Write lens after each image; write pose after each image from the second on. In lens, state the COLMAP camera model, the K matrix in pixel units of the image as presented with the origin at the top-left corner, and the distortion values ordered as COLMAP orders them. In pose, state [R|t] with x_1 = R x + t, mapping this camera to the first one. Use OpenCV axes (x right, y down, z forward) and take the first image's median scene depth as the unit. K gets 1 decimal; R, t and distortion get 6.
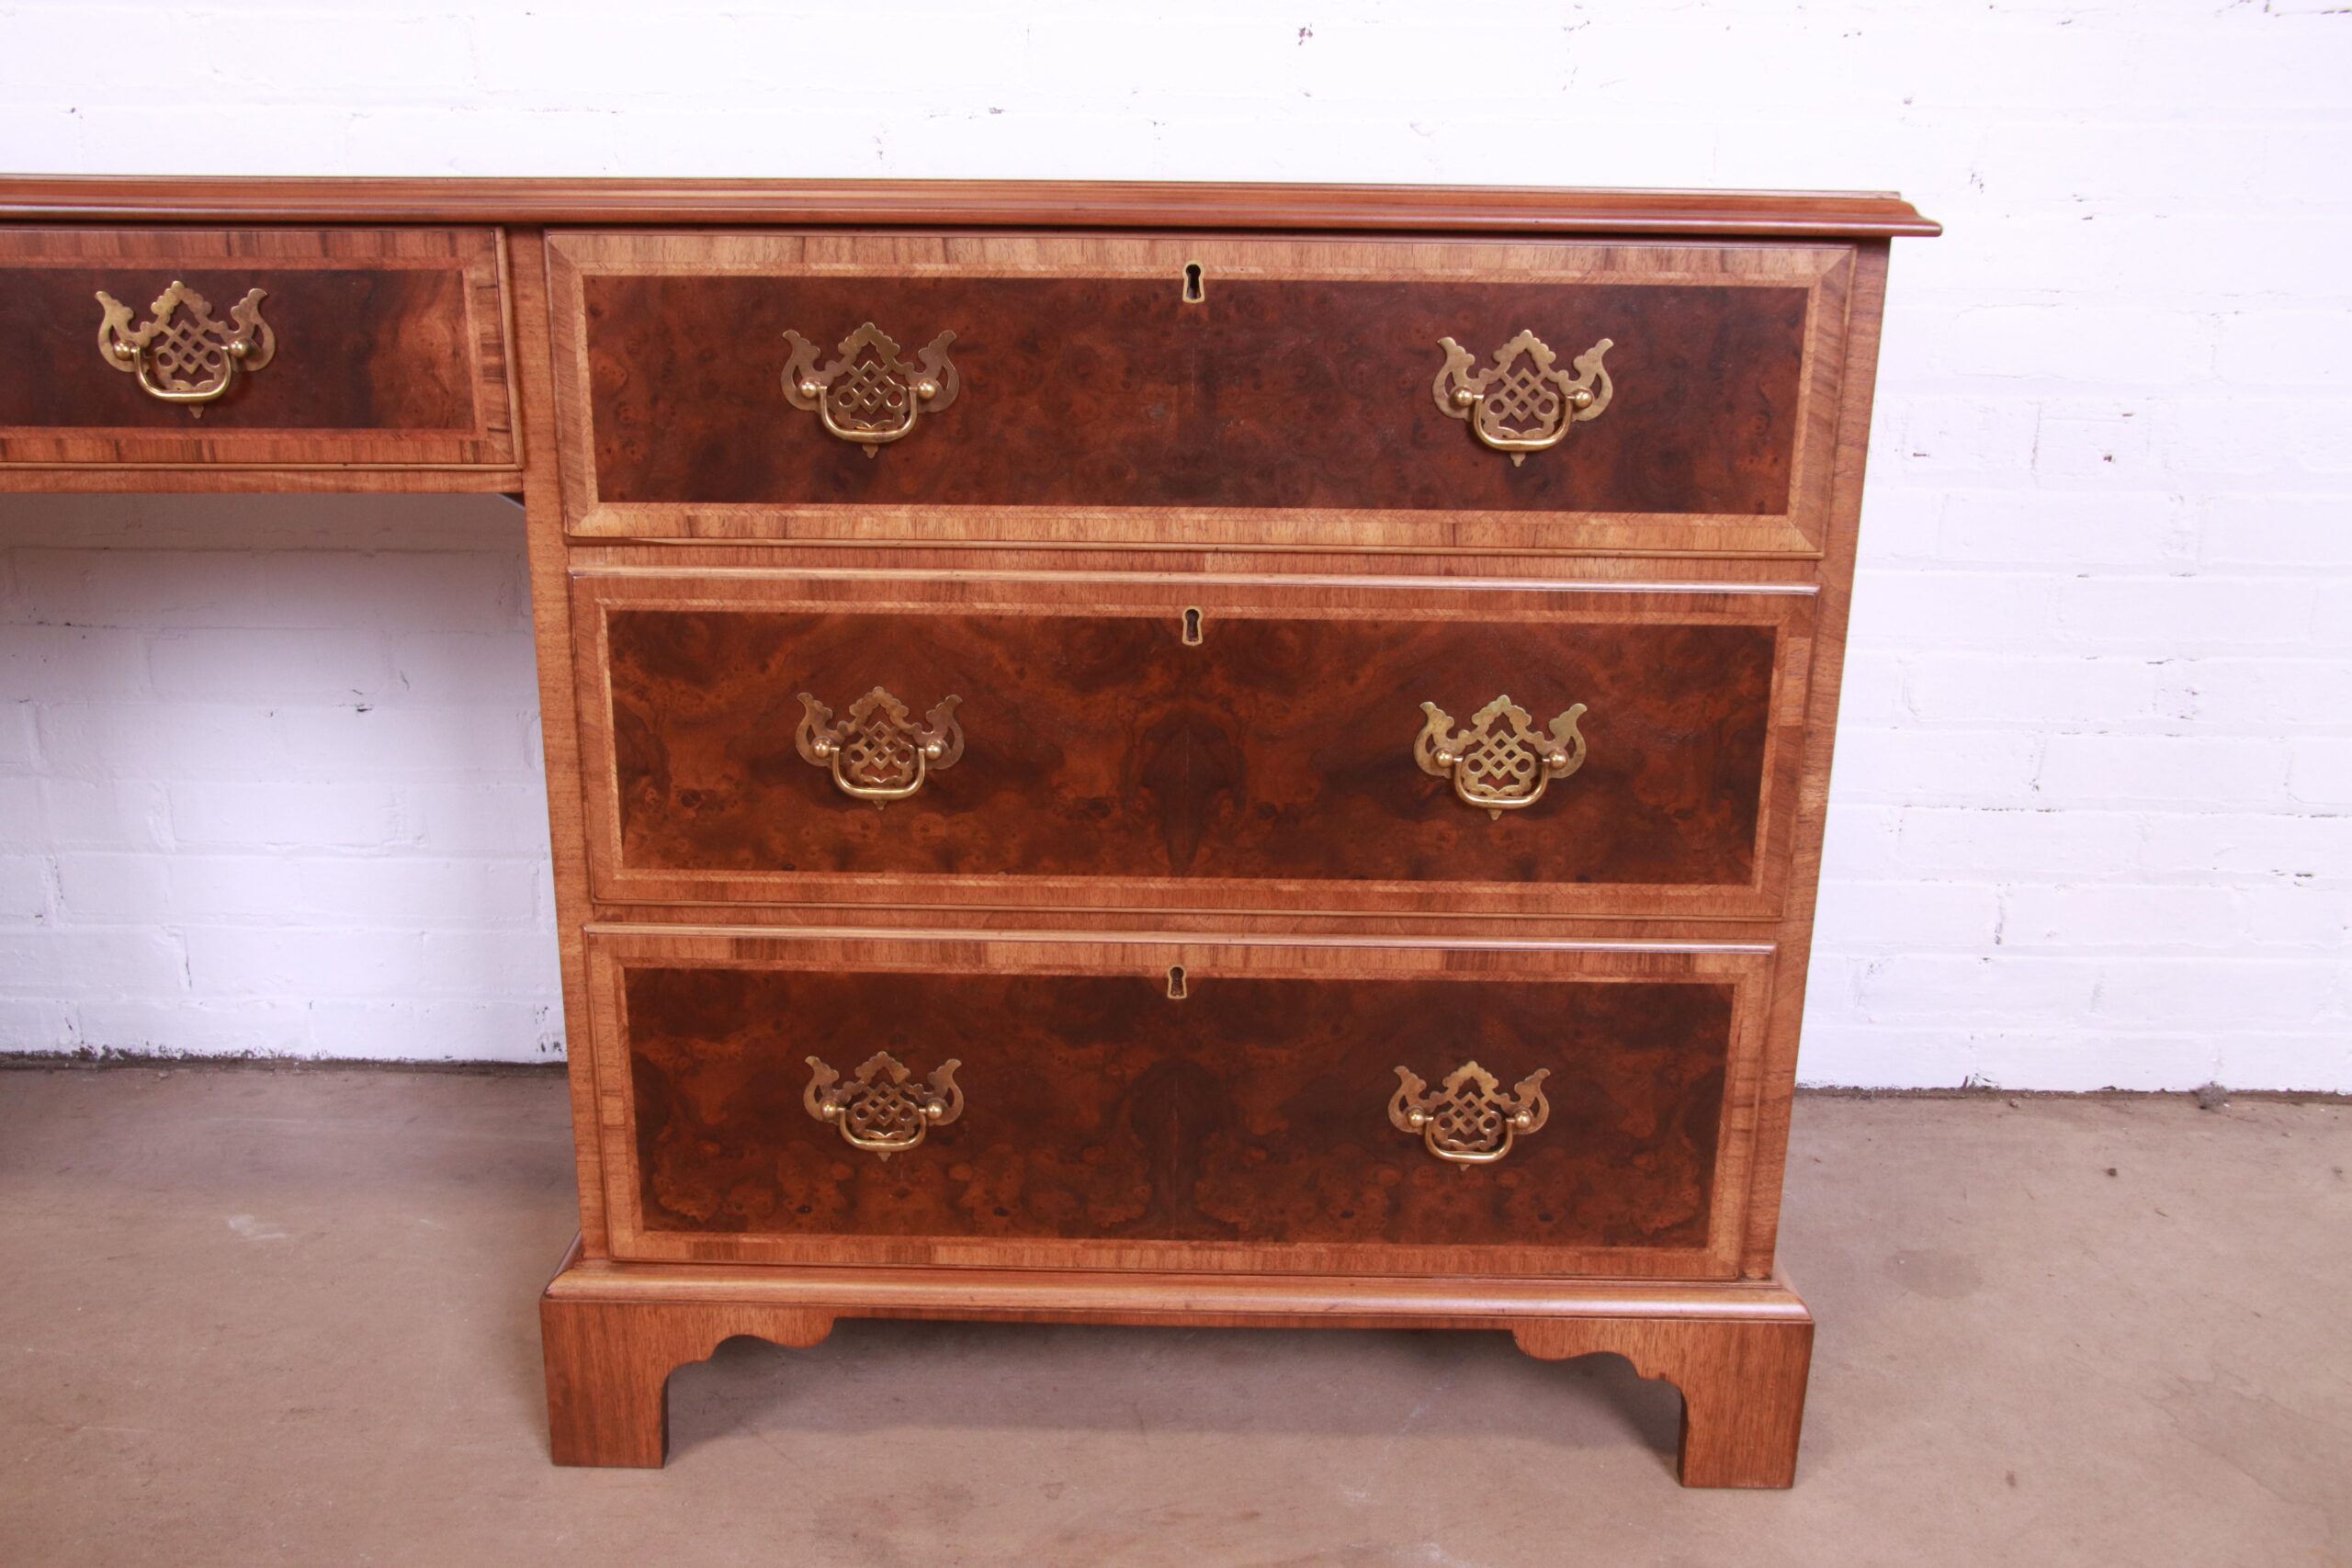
lens RADIAL K [[2057.2, 0, 1148.4], [0, 2057.2, 830.7], [0, 0, 1]] dist [-0.068745, 0.110107]
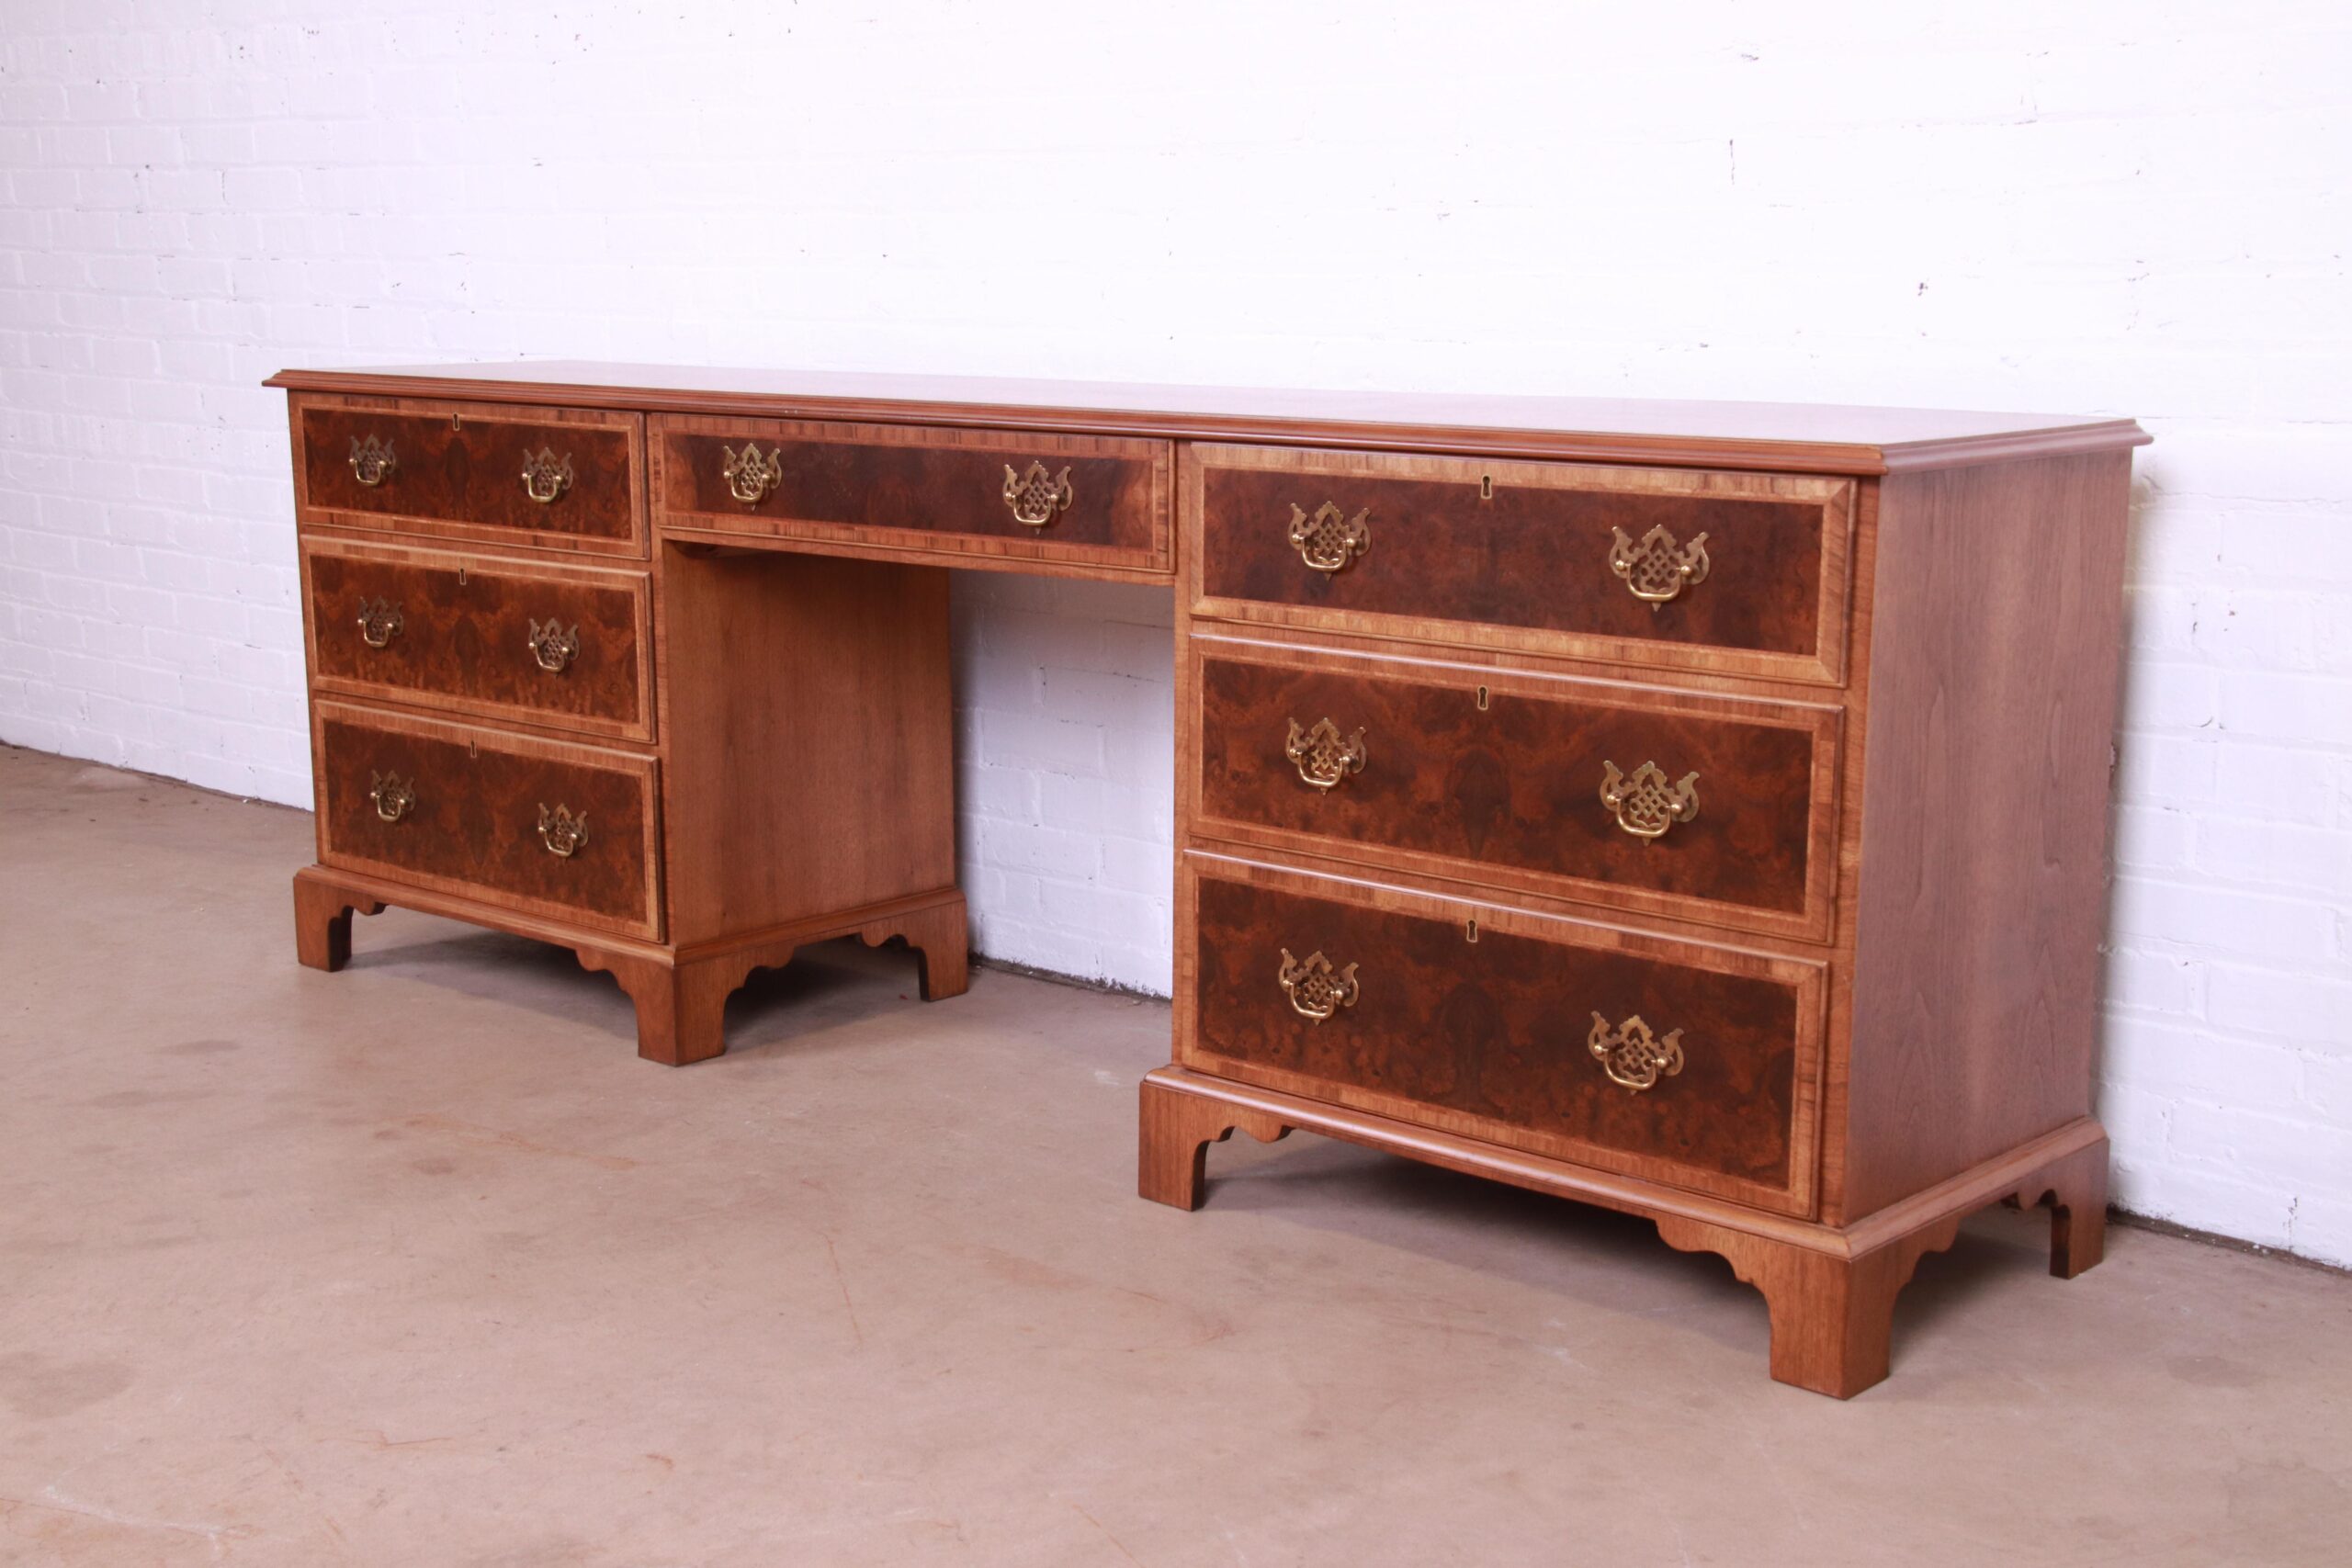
lens RADIAL K [[2977.1, 0, 1149.9], [0, 2977.1, 838.8], [0, 0, 1]] dist [0.131018, 0.000000]
pose [[0.753465, 0.119154, -0.646601, 1.301944], [-0.193263, 0.980133, -0.044587, 0.156605], [0.628442, 0.158559, 0.761524, -0.883769]]
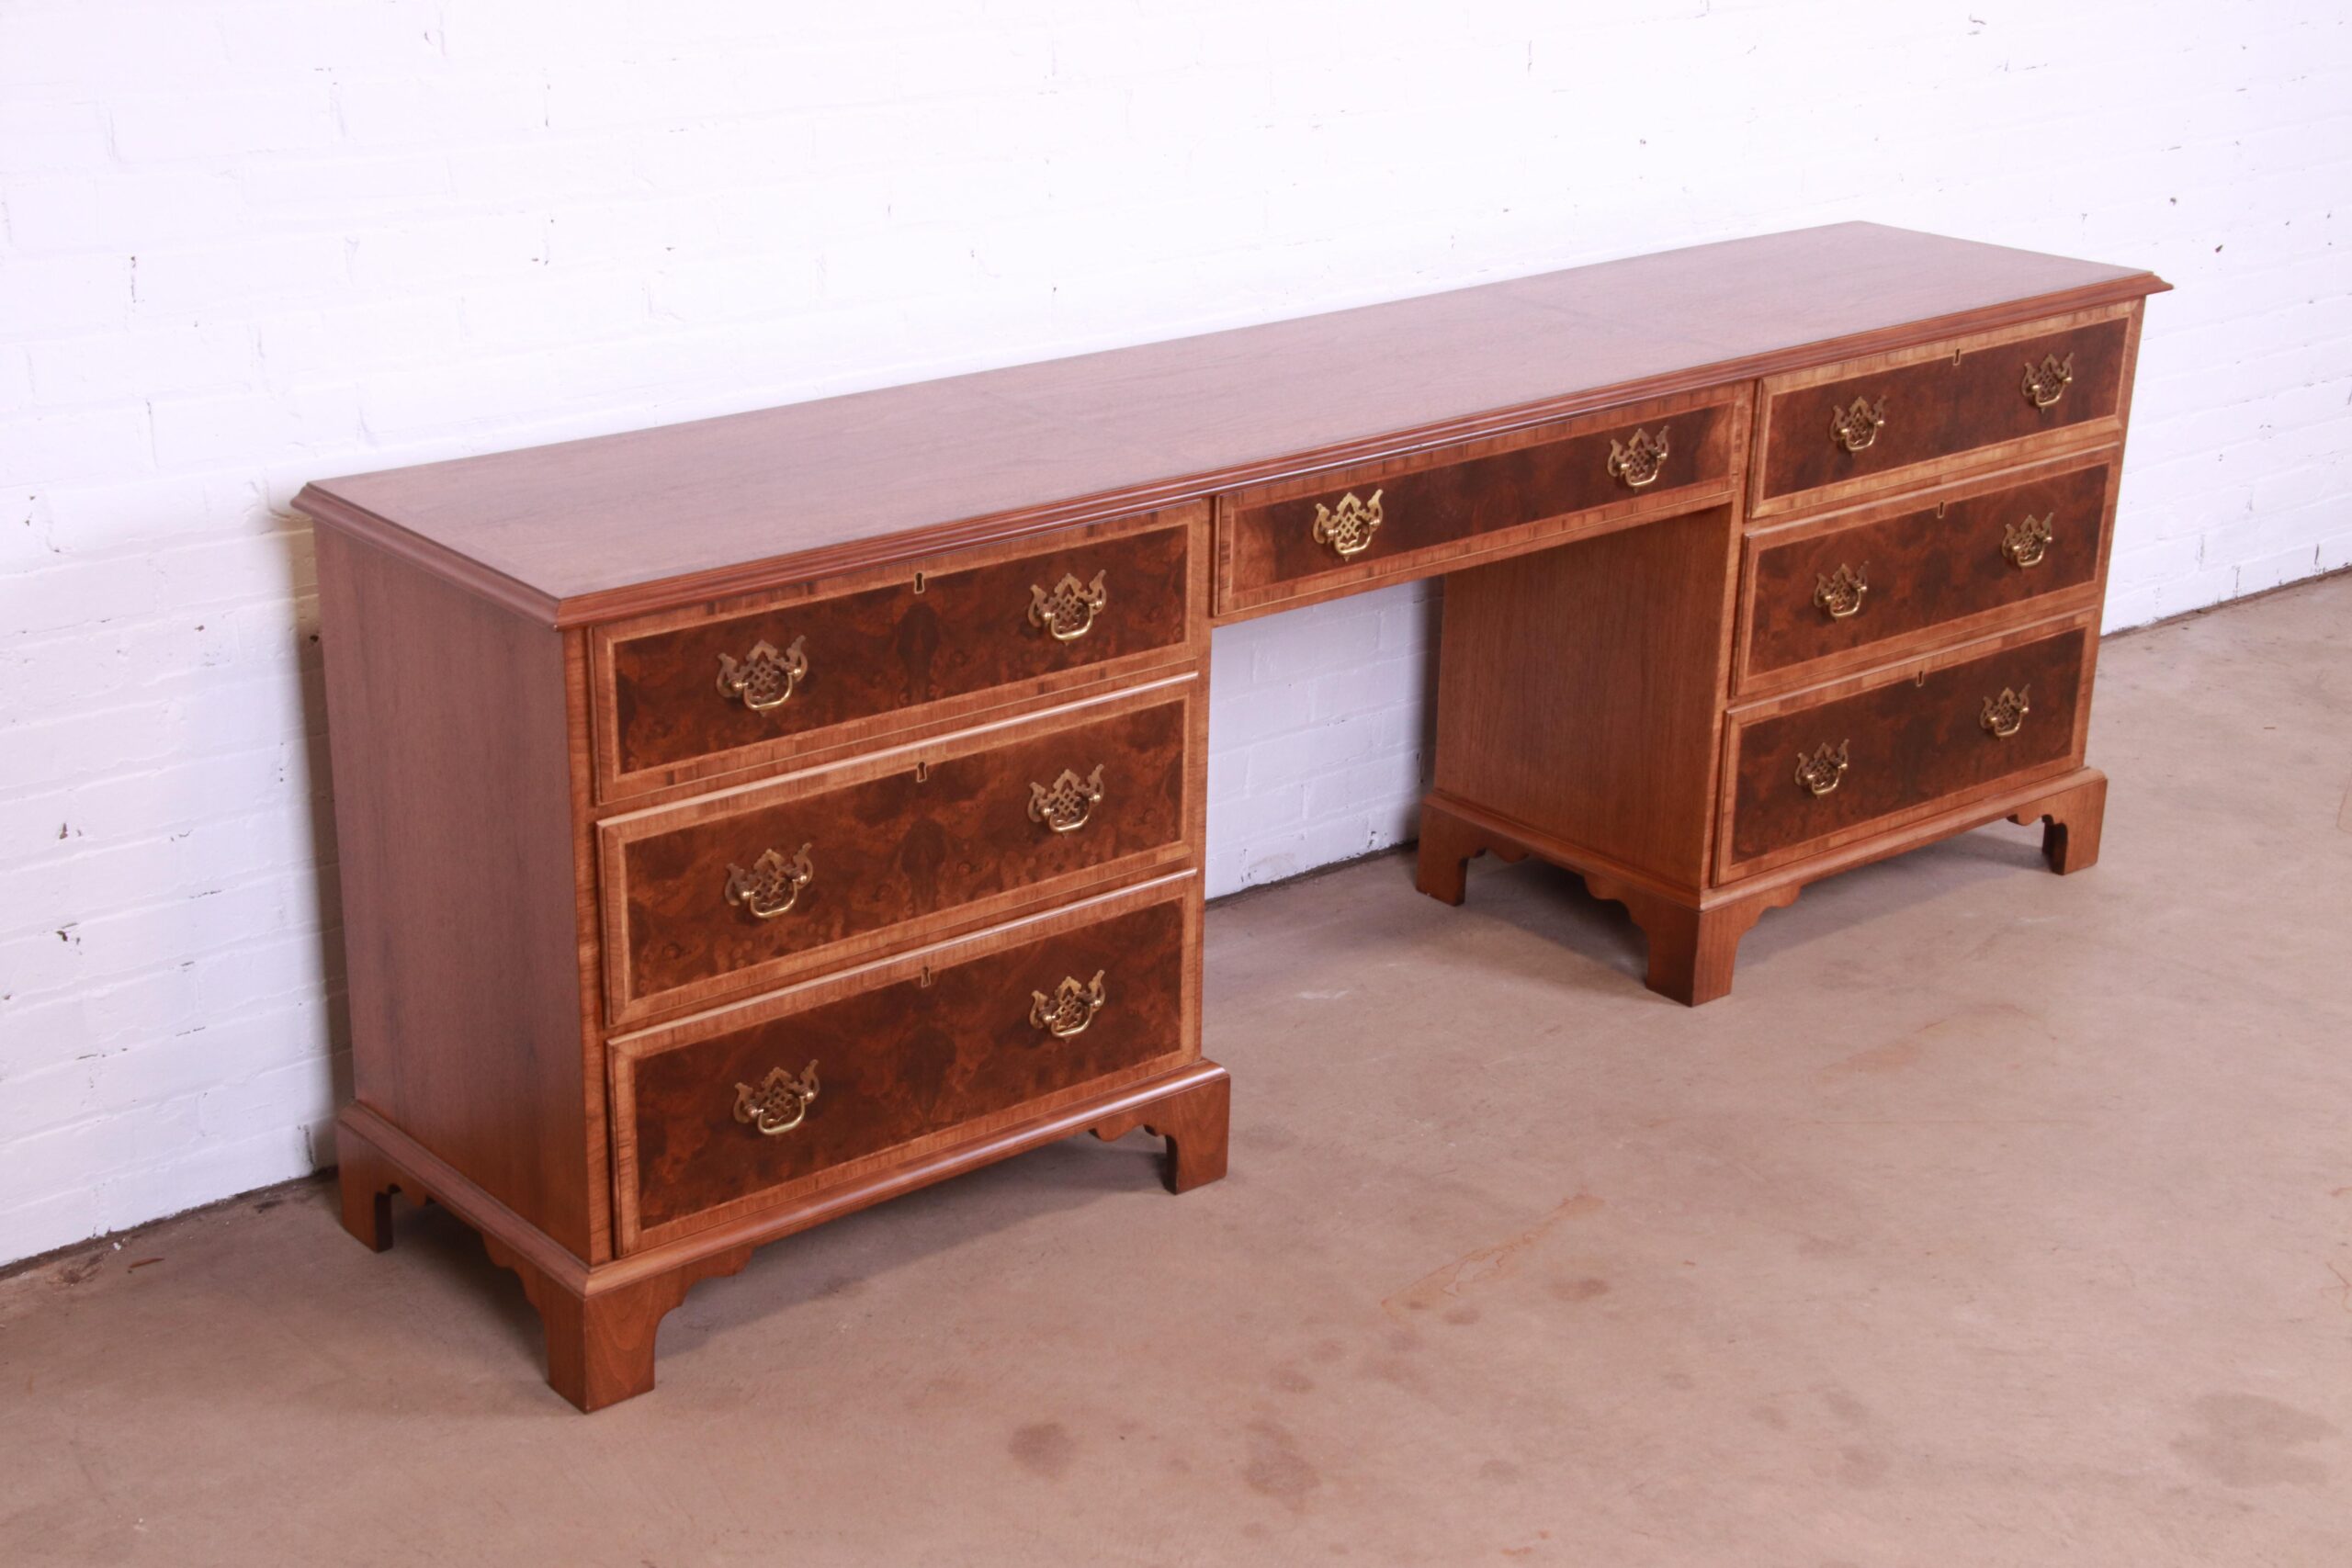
lens RADIAL K [[3375.9, 0, 1185.7], [0, 3375.9, 865.1], [0, 0, 1]] dist [0.204868, 0.000000]
pose [[0.754058, -0.234458, 0.613536, -2.811514], [0.188686, 0.972069, 0.139567, -0.378845], [-0.629122, 0.010524, 0.777235, -1.267628]]
